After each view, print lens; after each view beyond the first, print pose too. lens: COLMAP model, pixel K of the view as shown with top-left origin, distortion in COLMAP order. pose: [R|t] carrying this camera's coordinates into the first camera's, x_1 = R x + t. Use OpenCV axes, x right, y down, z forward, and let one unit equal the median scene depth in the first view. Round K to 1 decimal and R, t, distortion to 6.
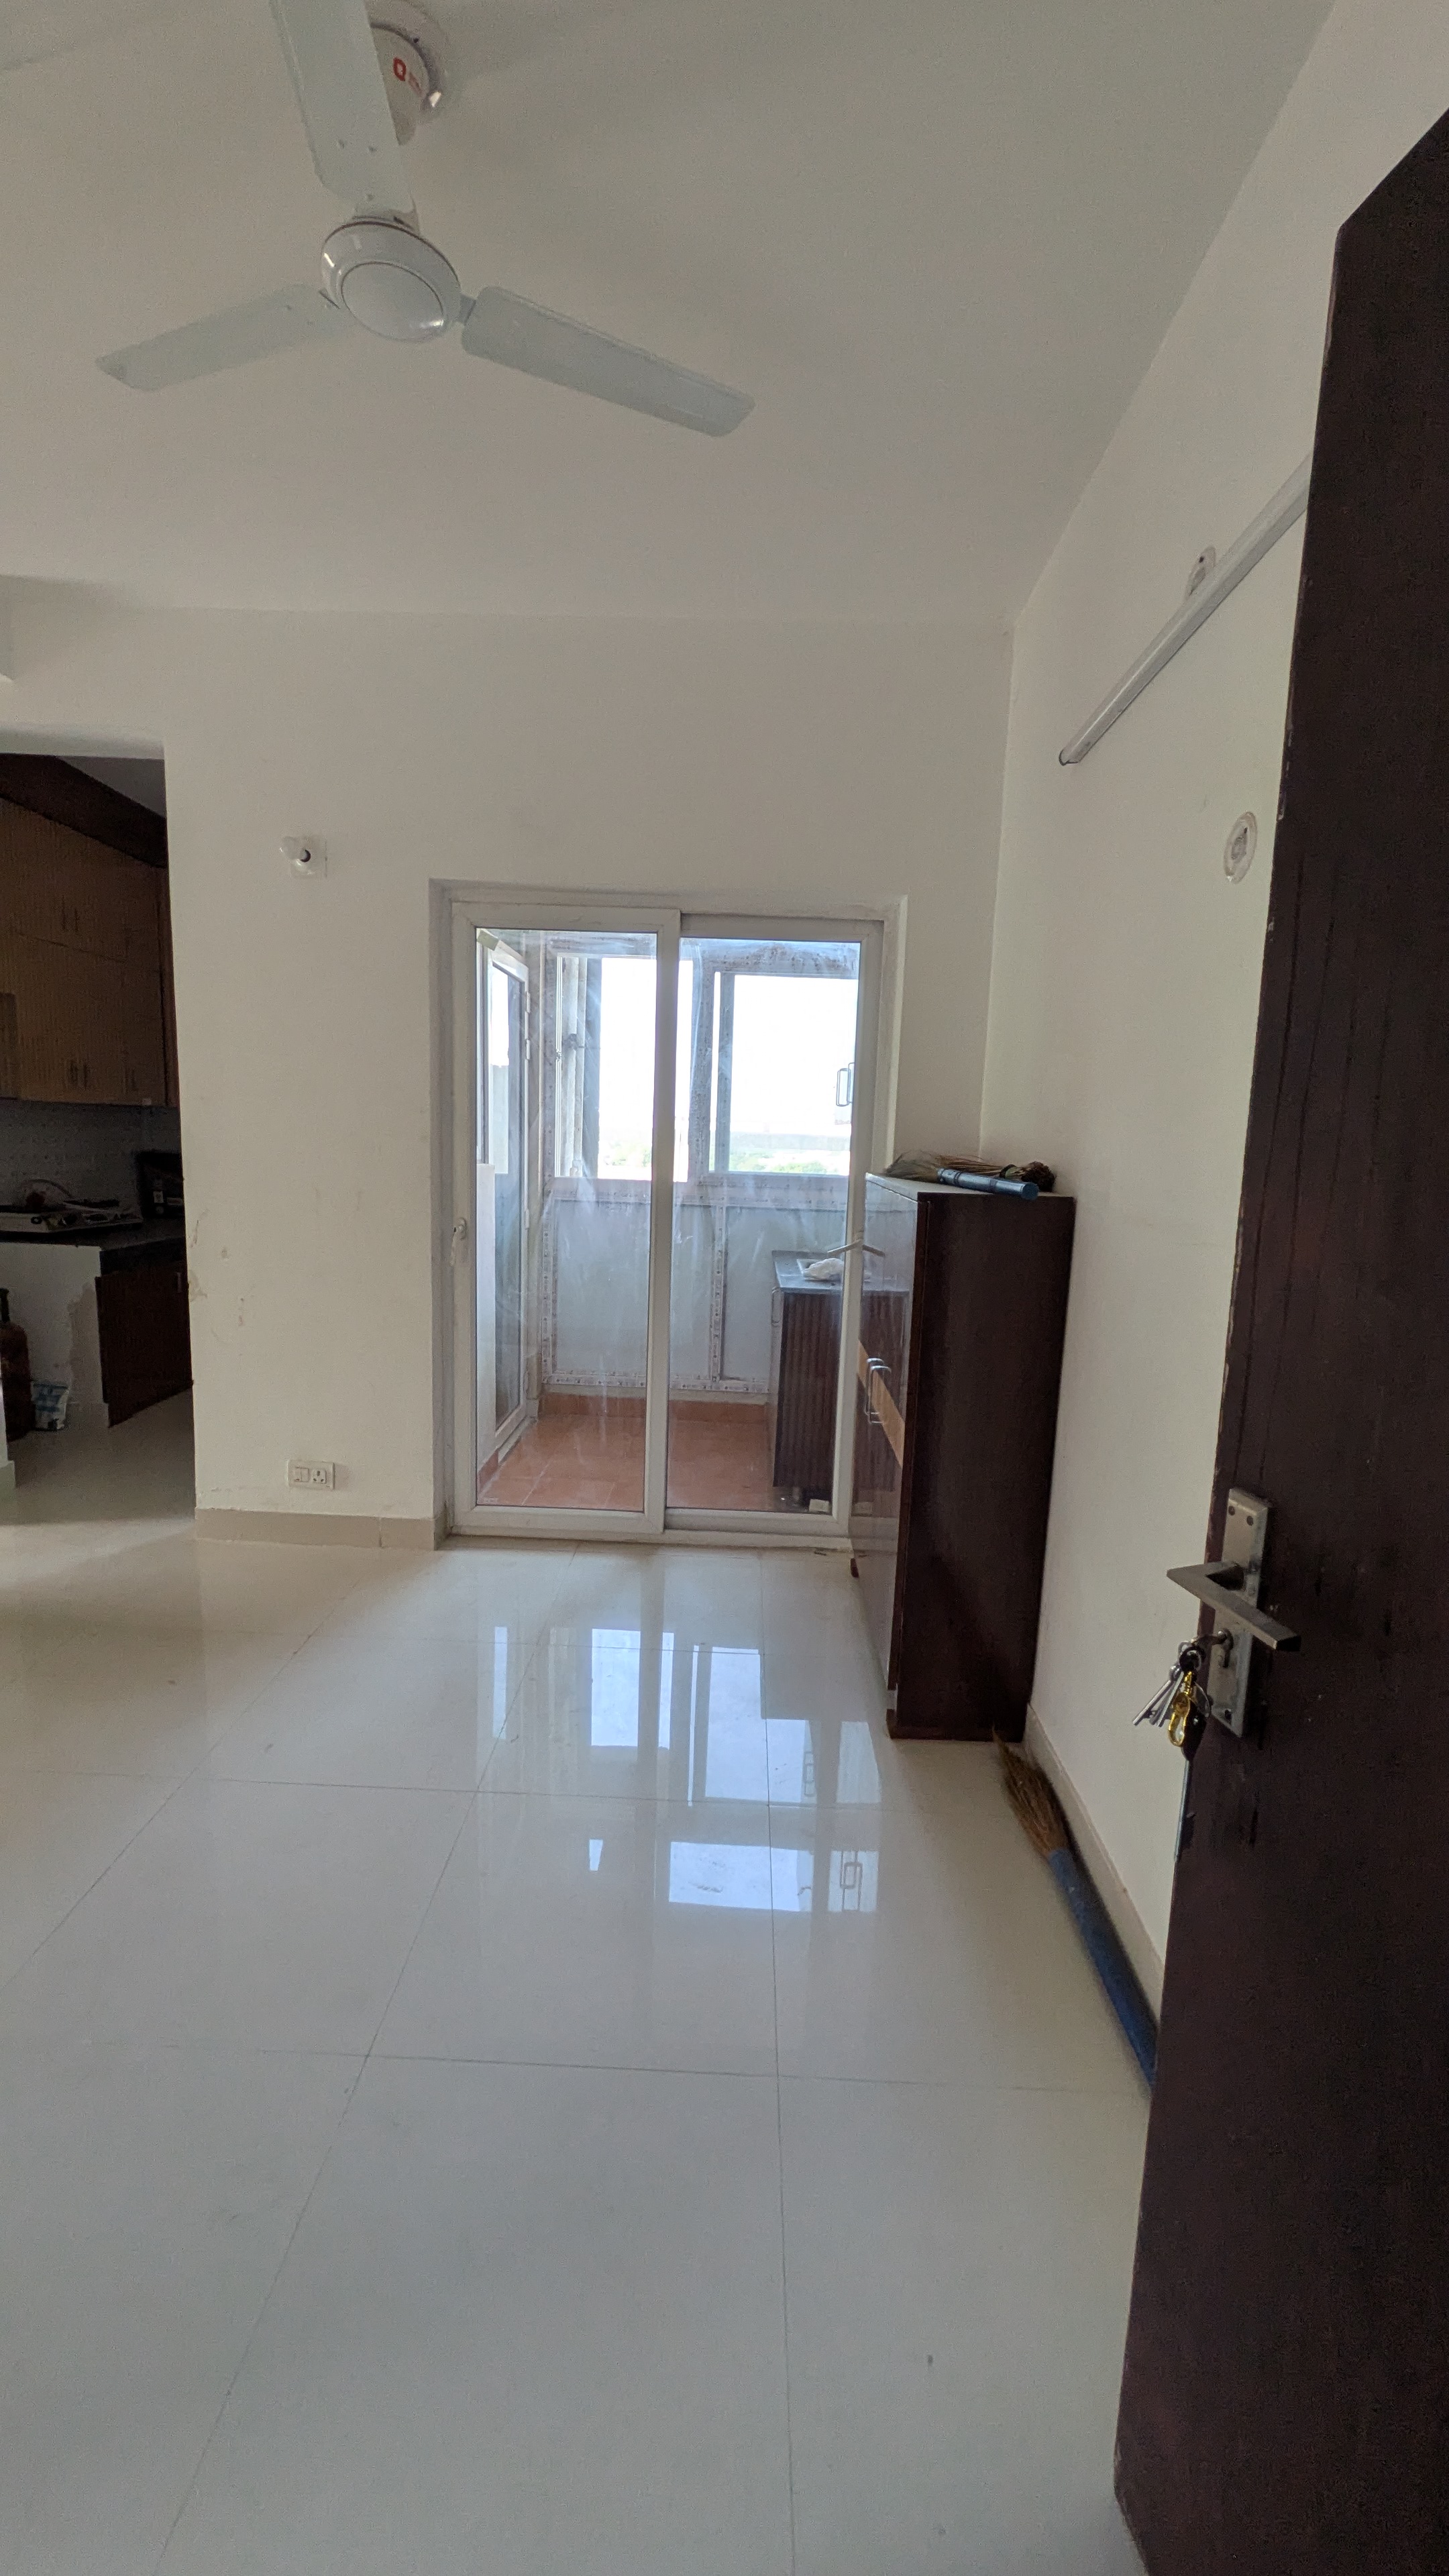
lens RADIAL K [[1020.0, 0, 724.5], [0, 1020.0, 1288.0], [0, 0, 1]] dist [0.000346, -0.000057]
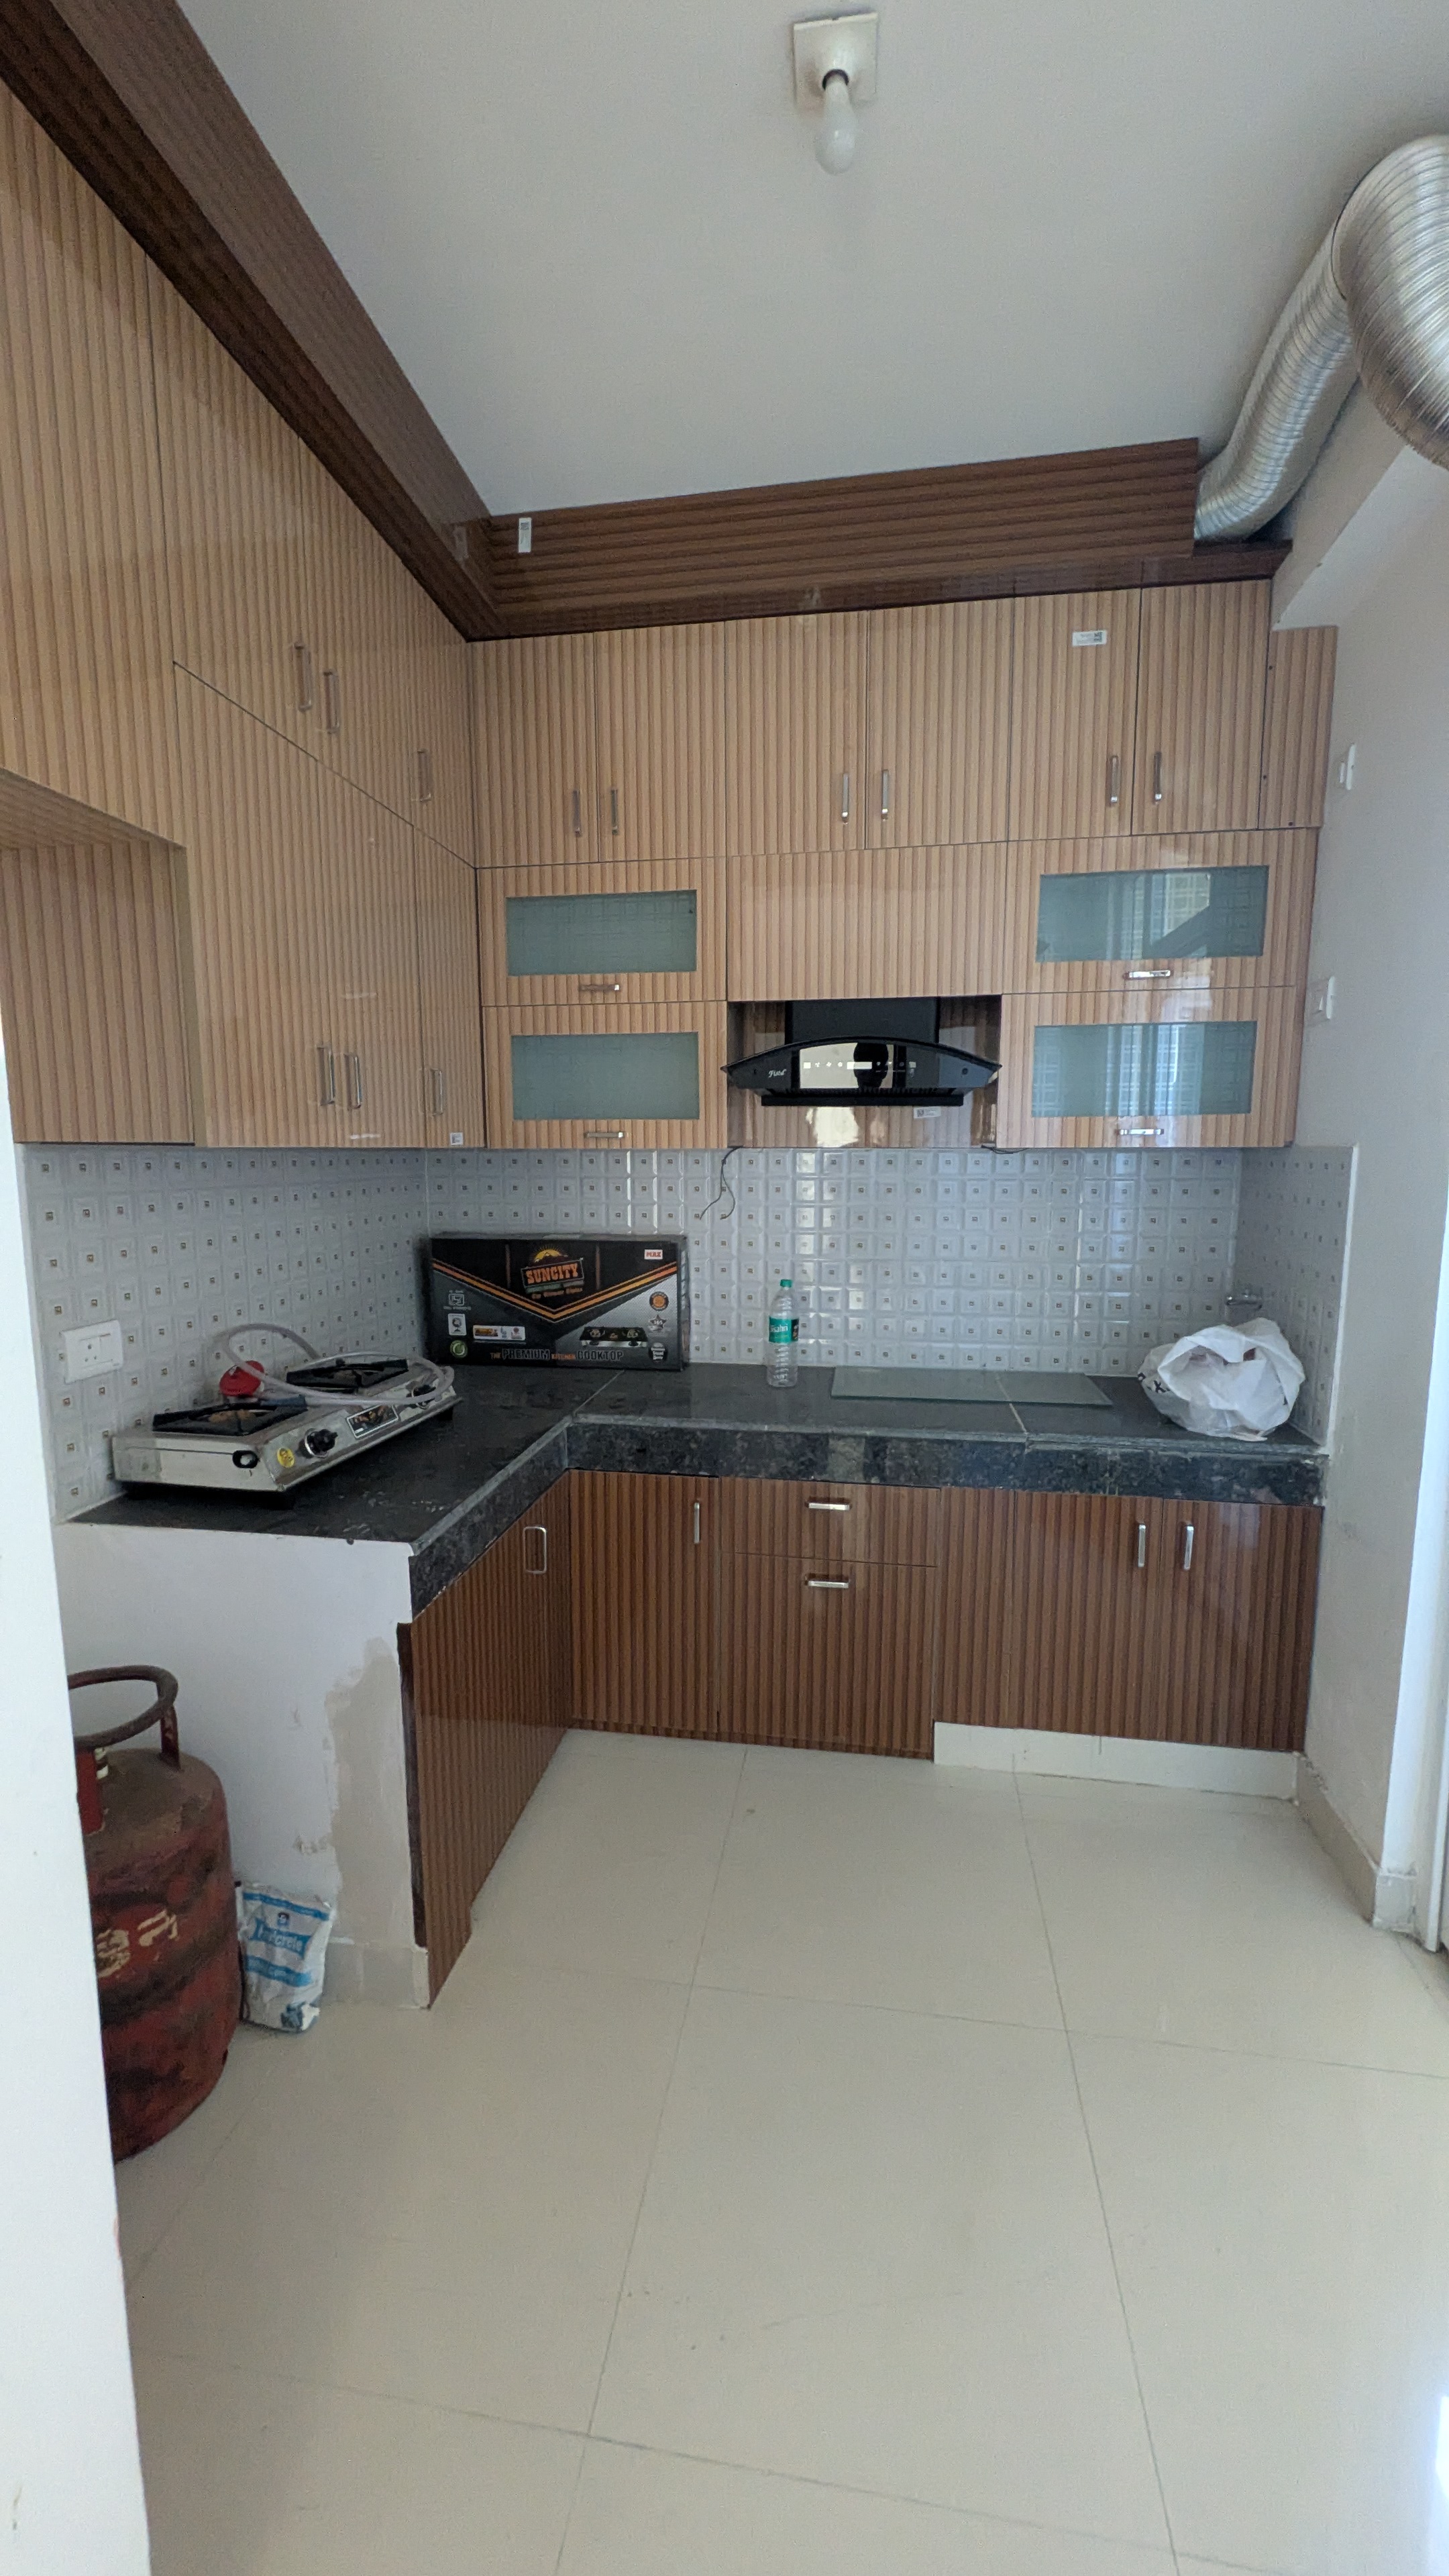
lens RADIAL K [[1020.0, 0, 724.5], [0, 1020.0, 1288.0], [0, 0, 1]] dist [0.000346, -0.000057]
pose [[0.990005, -0.024061, -0.138962, -0.443540], [0.021172, 0.999529, -0.022227, -0.118029], [0.139432, 0.019063, 0.990048, 0.647914]]
